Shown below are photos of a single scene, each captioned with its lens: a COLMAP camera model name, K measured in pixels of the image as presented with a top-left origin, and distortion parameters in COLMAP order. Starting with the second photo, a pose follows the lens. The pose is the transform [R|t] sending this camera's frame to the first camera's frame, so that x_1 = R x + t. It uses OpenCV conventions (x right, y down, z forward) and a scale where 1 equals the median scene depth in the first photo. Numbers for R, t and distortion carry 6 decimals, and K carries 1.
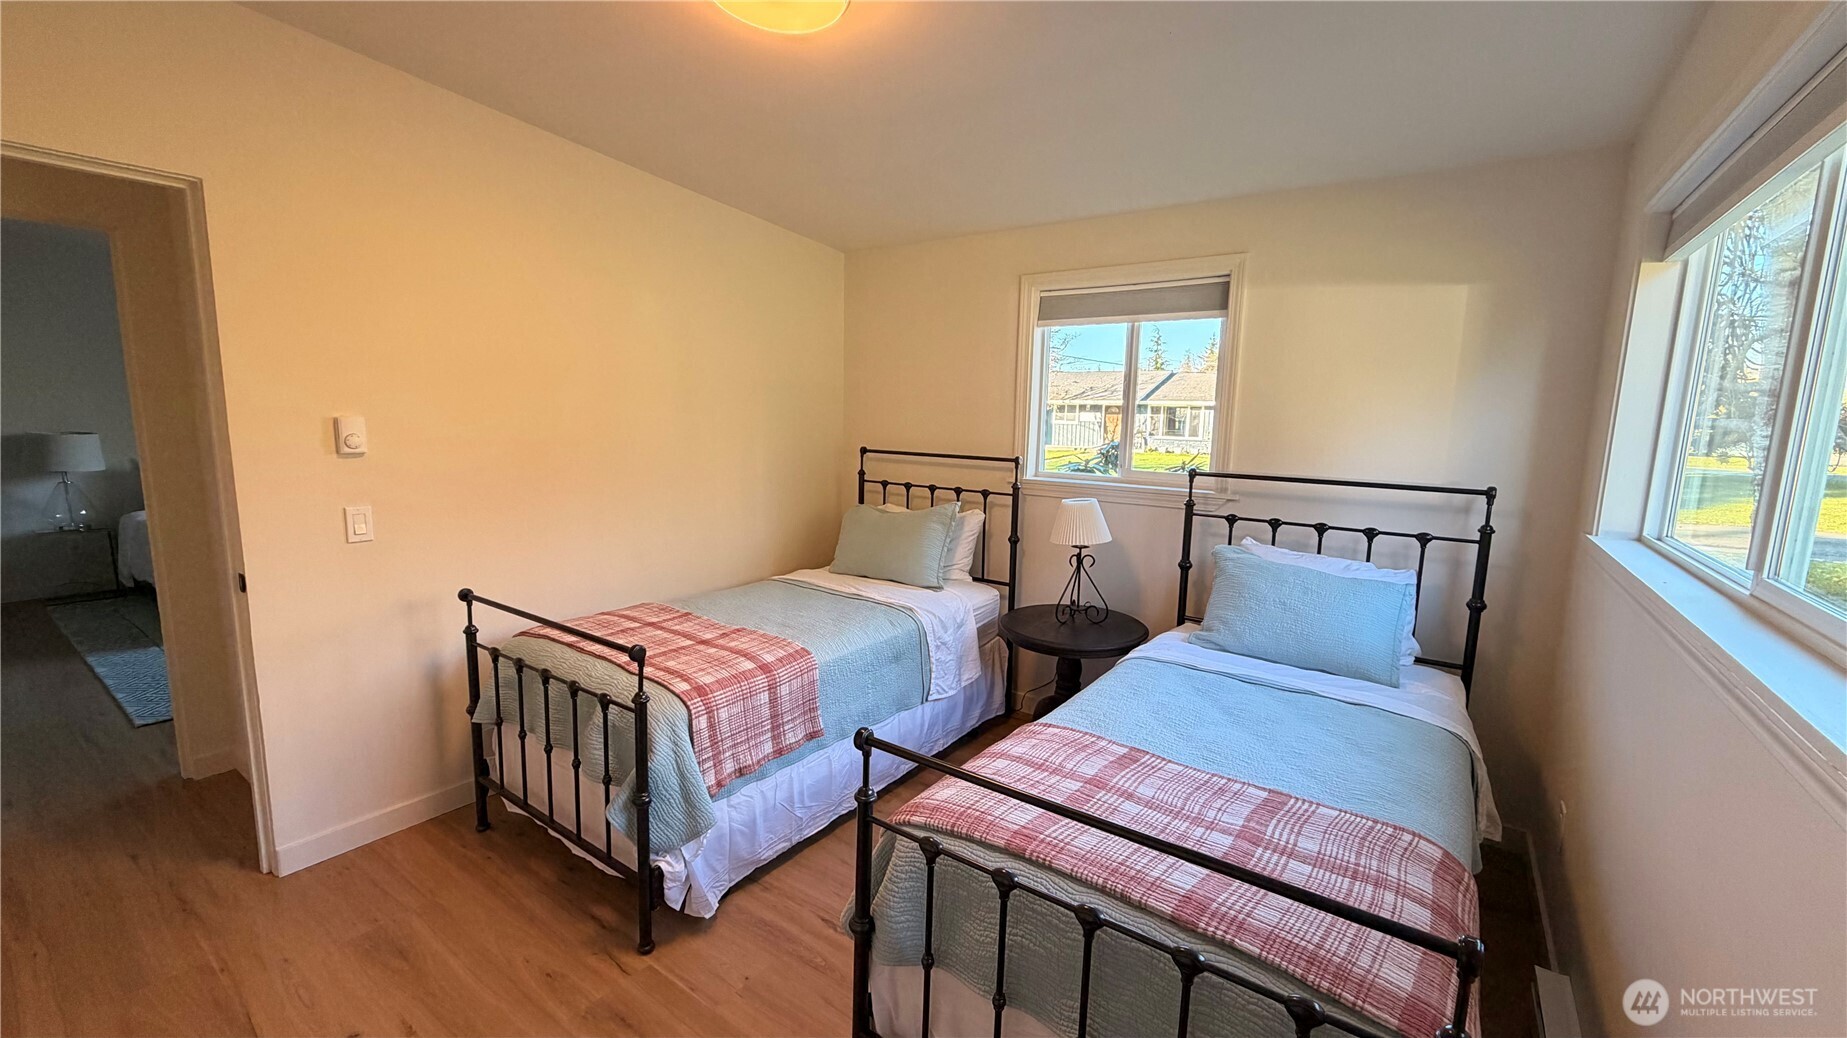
lens RADIAL K [[735.0, 0, 909.9], [0, 735.0, 510.4], [0, 0, 1]] dist [-0.001709, 0.001076]
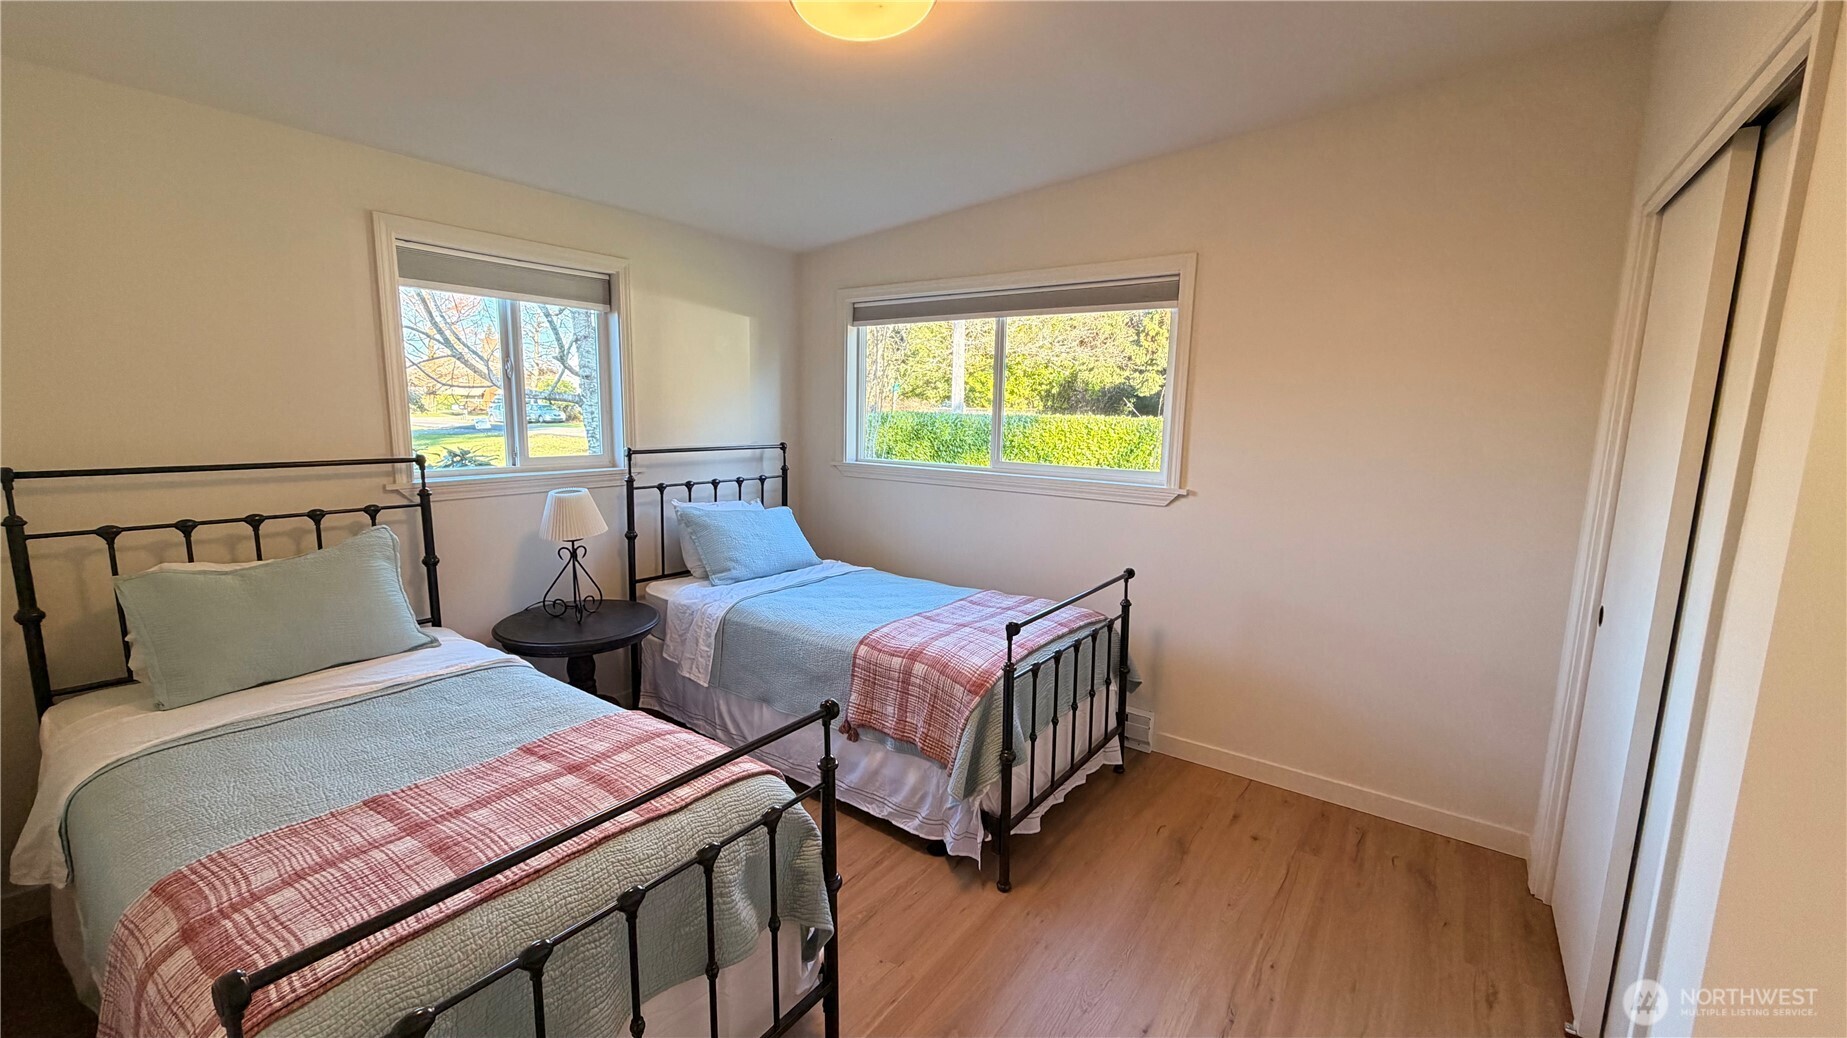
lens RADIAL K [[735.0, 0, 908.0], [0, 735.0, 524.8], [0, 0, 1]] dist [-0.001709, 0.001076]
pose [[0.011468, -0.181035, 0.983410, -0.835092], [0.115585, 0.977122, 0.178530, -0.107006], [-0.993231, 0.111620, 0.032131, 0.631654]]
